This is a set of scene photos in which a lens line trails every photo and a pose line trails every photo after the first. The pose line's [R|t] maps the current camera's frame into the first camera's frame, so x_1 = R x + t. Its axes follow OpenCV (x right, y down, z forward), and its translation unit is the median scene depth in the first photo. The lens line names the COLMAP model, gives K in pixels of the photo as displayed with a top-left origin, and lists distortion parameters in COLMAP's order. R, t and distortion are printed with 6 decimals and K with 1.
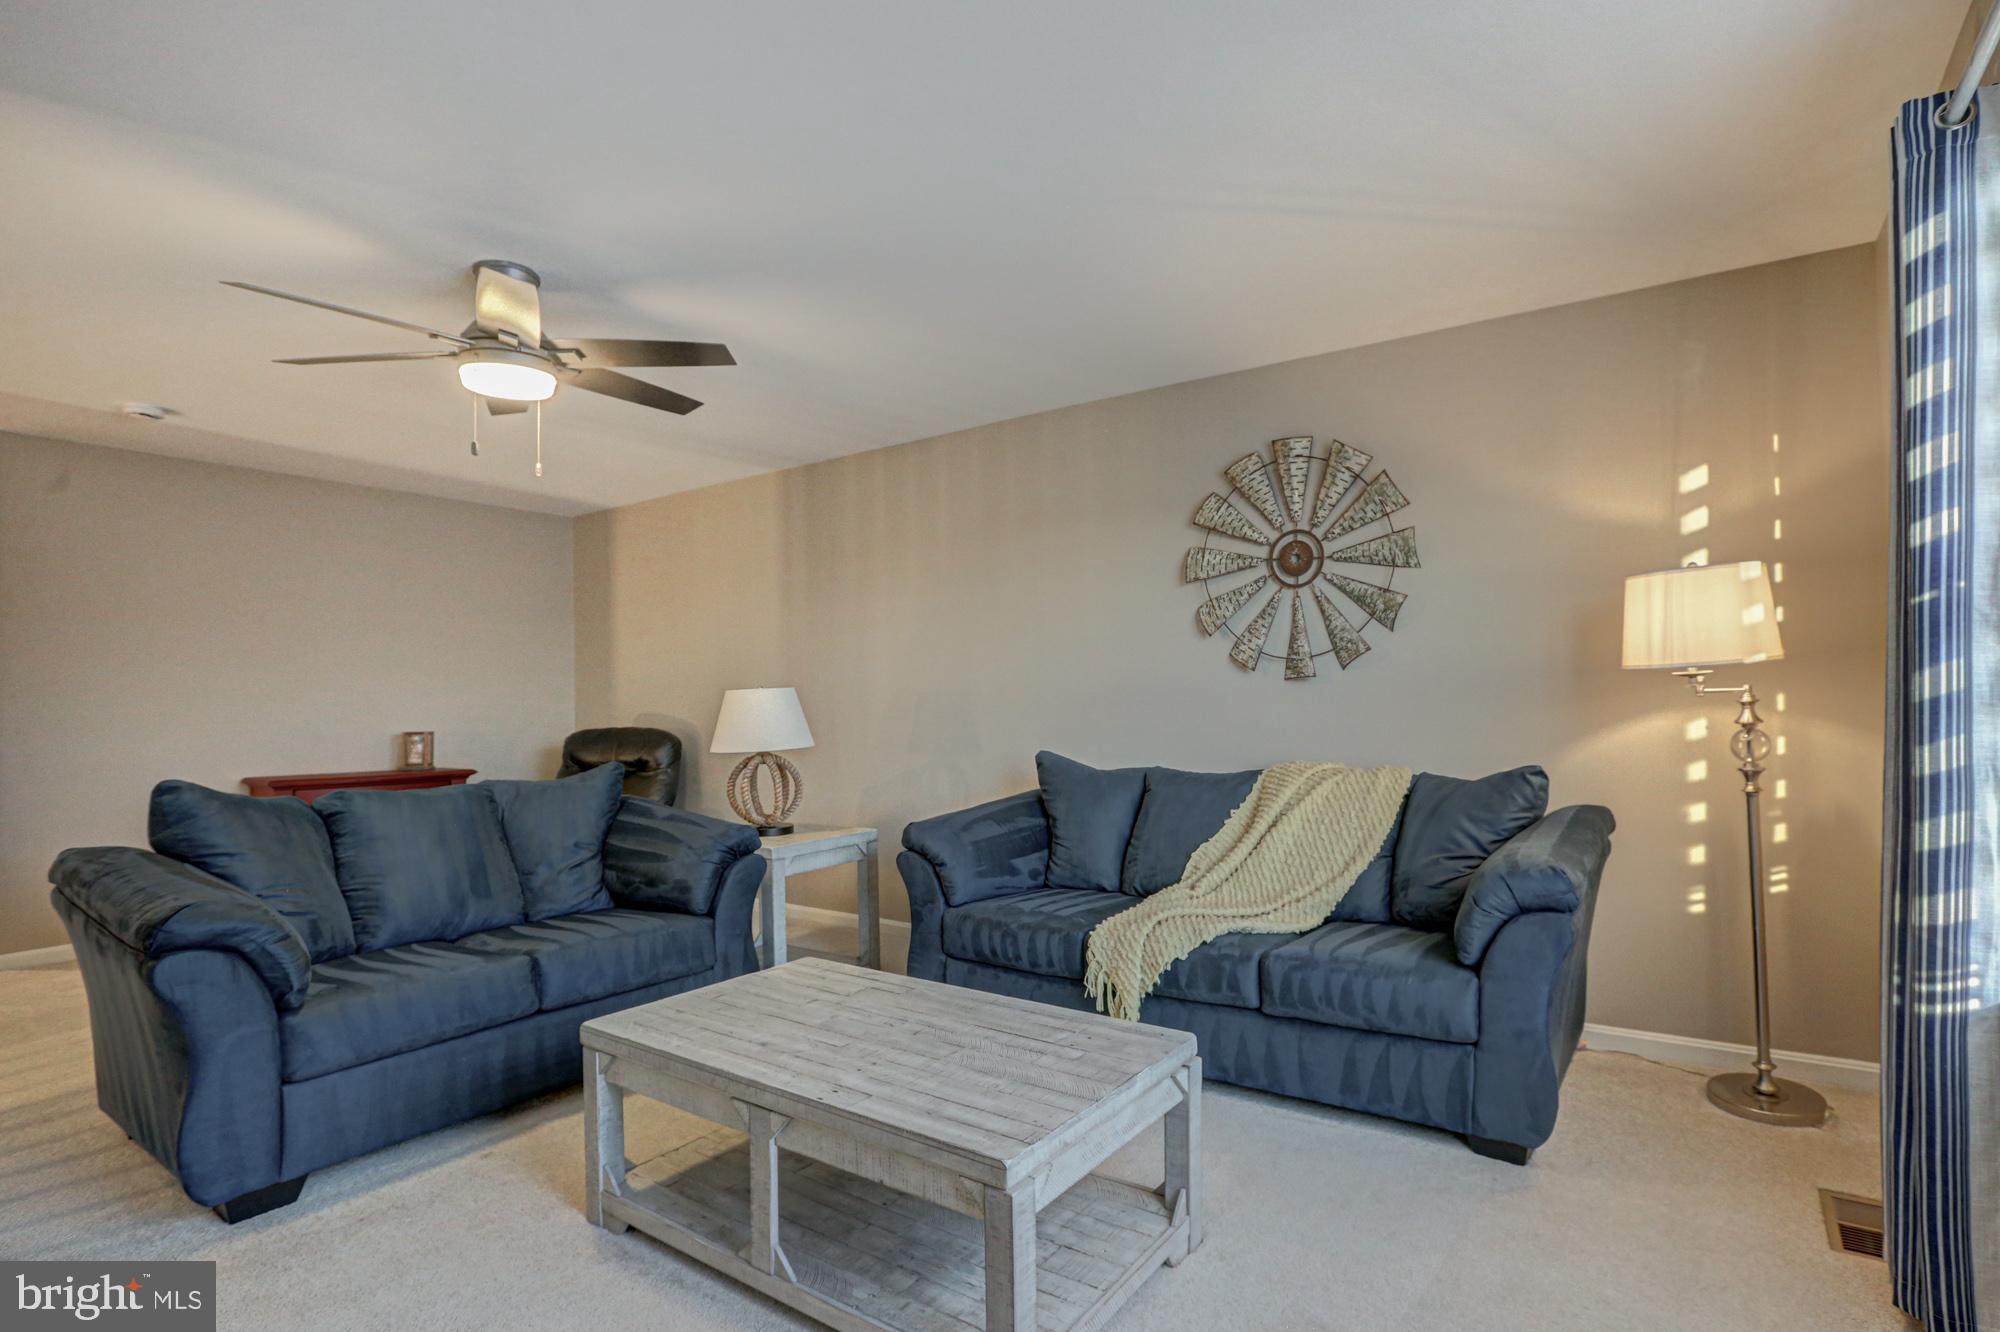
lens RADIAL K [[952.2, 0, 1076.2], [0, 952.2, 703.9], [0, 0, 1]] dist [-0.029458, 0.000217]
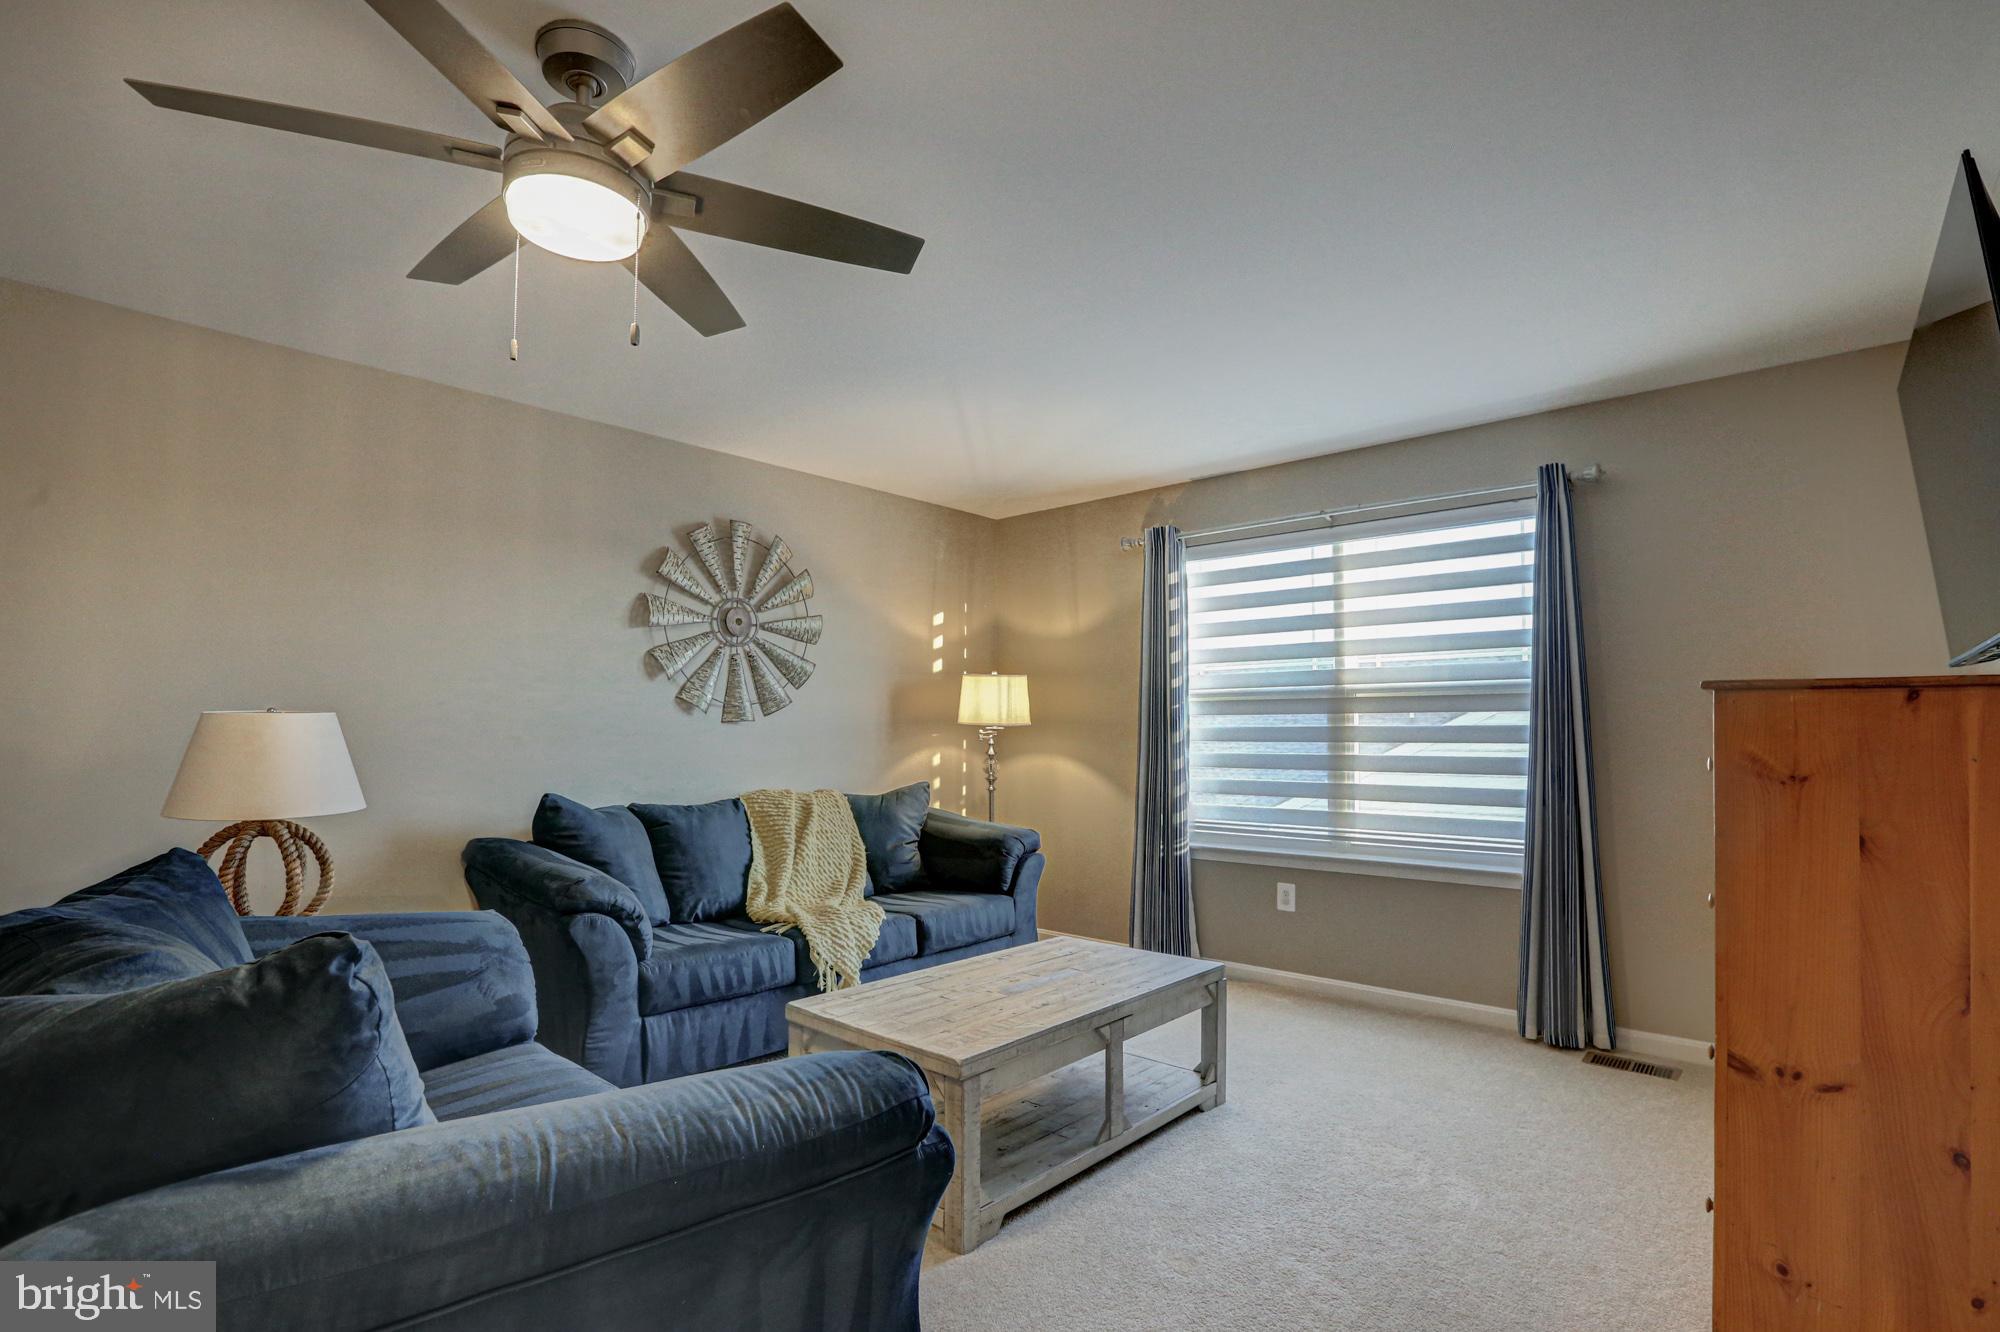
lens RADIAL K [[952.2, 0, 1076.2], [0, 952.2, 703.9], [0, 0, 1]] dist [-0.029458, 0.000217]
pose [[0.113908, 0.041664, 0.992617, -1.129621], [-0.012908, 0.999098, -0.040455, -0.007087], [-0.993407, -0.008204, 0.114343, 0.538651]]
